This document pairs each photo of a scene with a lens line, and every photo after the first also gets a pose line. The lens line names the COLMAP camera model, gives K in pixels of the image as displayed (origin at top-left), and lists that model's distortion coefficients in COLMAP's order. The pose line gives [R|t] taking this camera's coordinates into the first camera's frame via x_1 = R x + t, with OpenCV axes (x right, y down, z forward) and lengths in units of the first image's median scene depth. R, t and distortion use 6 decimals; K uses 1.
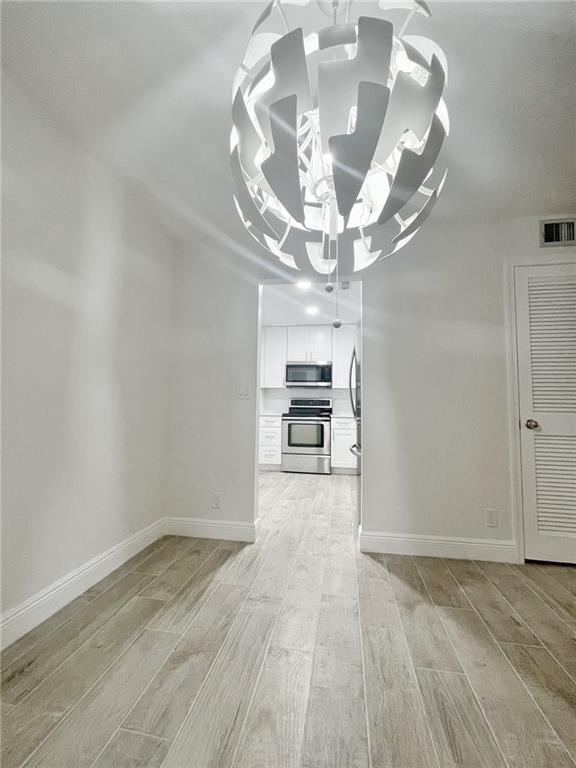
lens RADIAL K [[311.9, 0, 289.0], [0, 311.9, 378.9], [0, 0, 1]] dist [-0.001822, 0.000527]
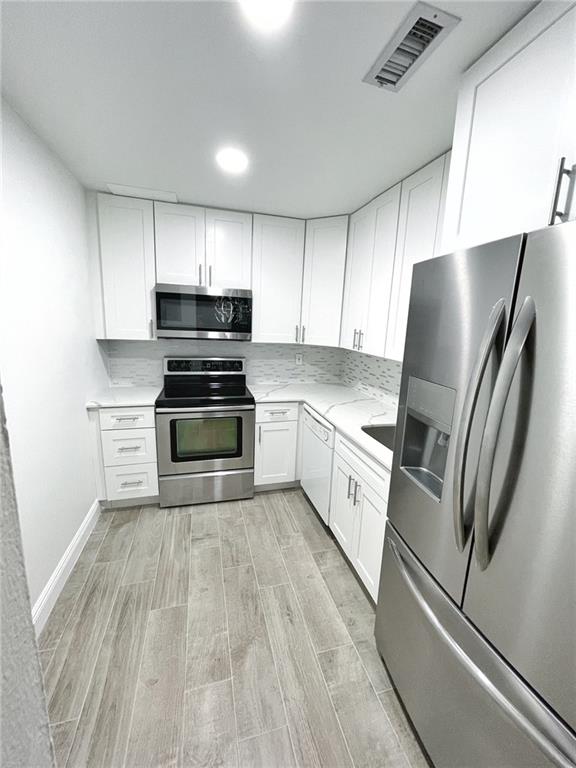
lens RADIAL K [[311.9, 0, 291.5], [0, 311.9, 382.4], [0, 0, 1]] dist [-0.001822, 0.000527]
pose [[0.898212, -0.062936, 0.435033, -0.058511], [-0.067513, 0.958201, 0.278016, -0.089980], [-0.434346, -0.279088, 0.856419, 0.744901]]
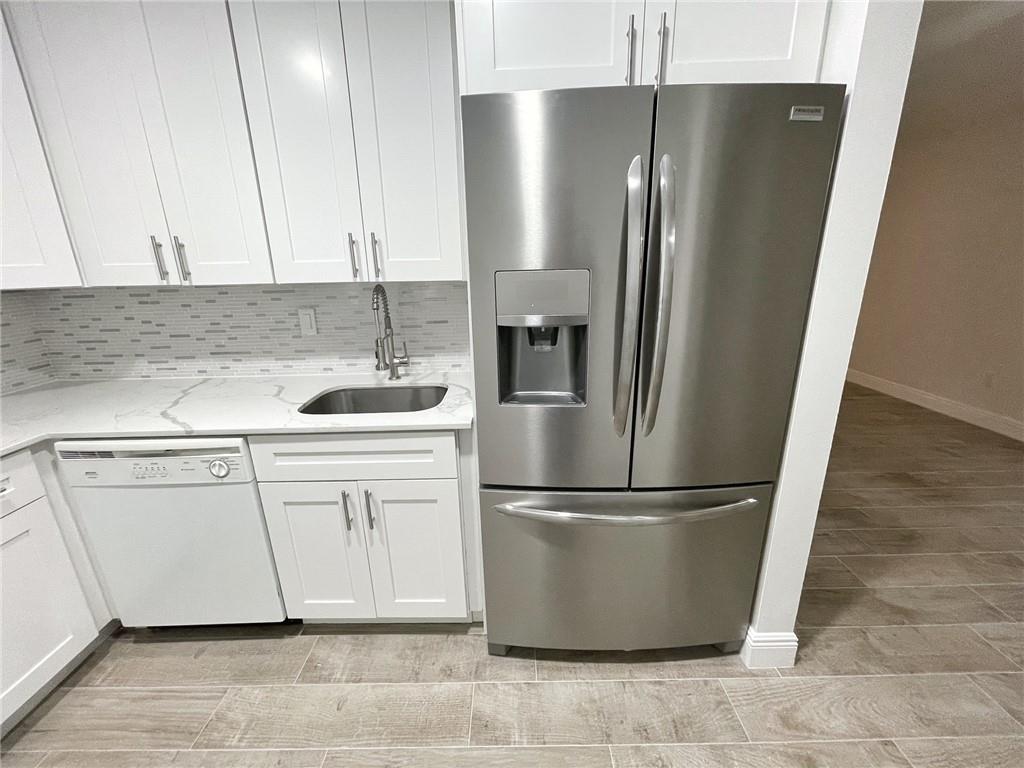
lens RADIAL K [[415.9, 0, 512.9], [0, 415.9, 379.3], [0, 0, 1]] dist [-0.001822, 0.000527]
pose [[-0.171533, -0.281104, 0.944223, -0.124028], [-0.067981, 0.959521, 0.273309, -0.019821], [-0.982830, -0.017308, -0.183699, 1.033563]]
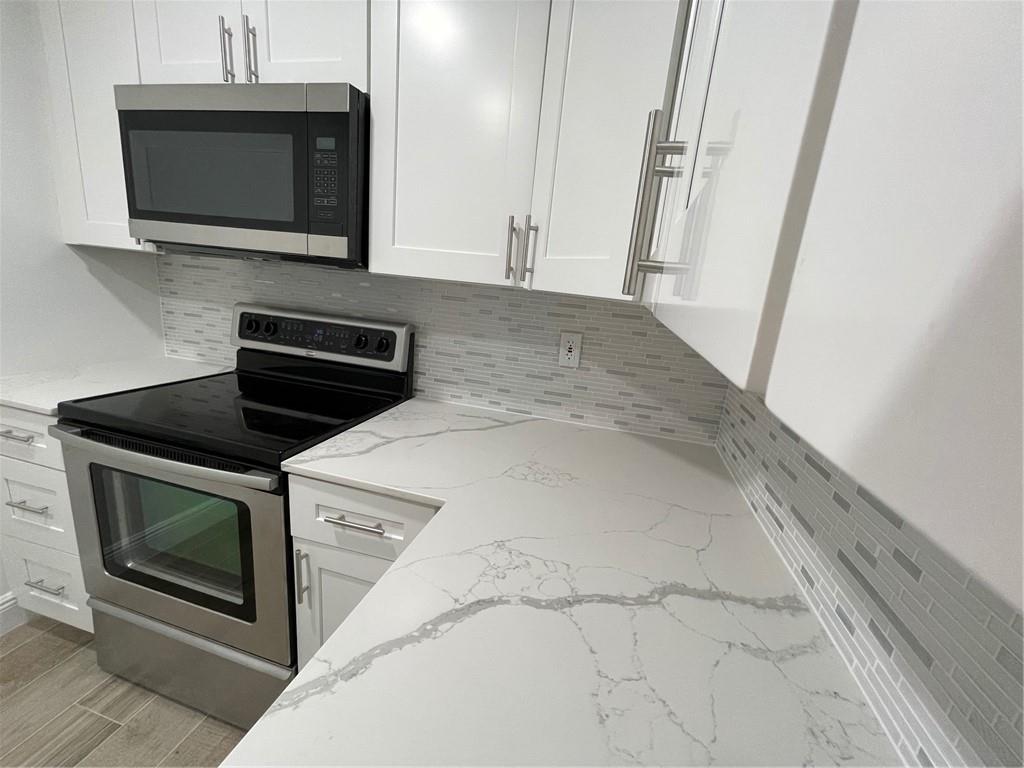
lens RADIAL K [[415.9, 0, 514.6], [0, 415.9, 385.0], [0, 0, 1]] dist [-0.001822, 0.000527]
pose [[0.993855, 0.093844, -0.058704, 0.362189], [-0.070145, 0.944191, 0.321842, 0.013532], [0.085631, -0.315746, 0.944972, 1.178924]]
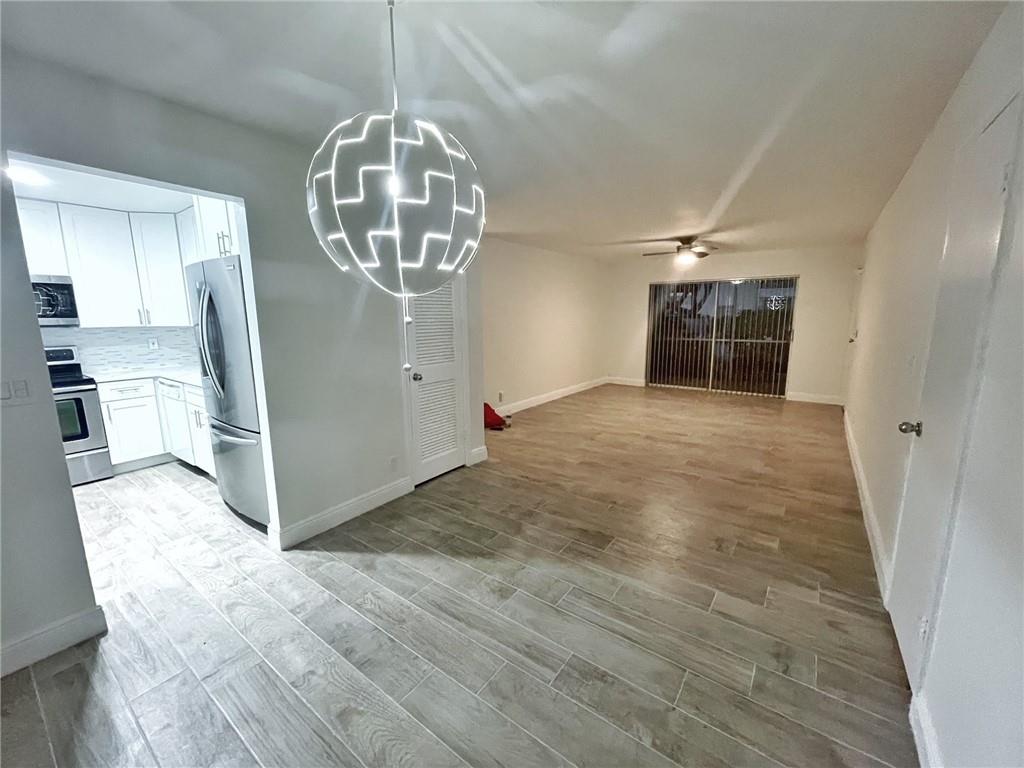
lens RADIAL K [[415.9, 0, 516.4], [0, 415.9, 383.4], [0, 0, 1]] dist [-0.001822, 0.000527]
pose [[0.441438, -0.170637, 0.880918, -0.274277], [-0.061432, 0.973700, 0.219394, -0.123933], [-0.895187, -0.150965, 0.419345, 0.007552]]
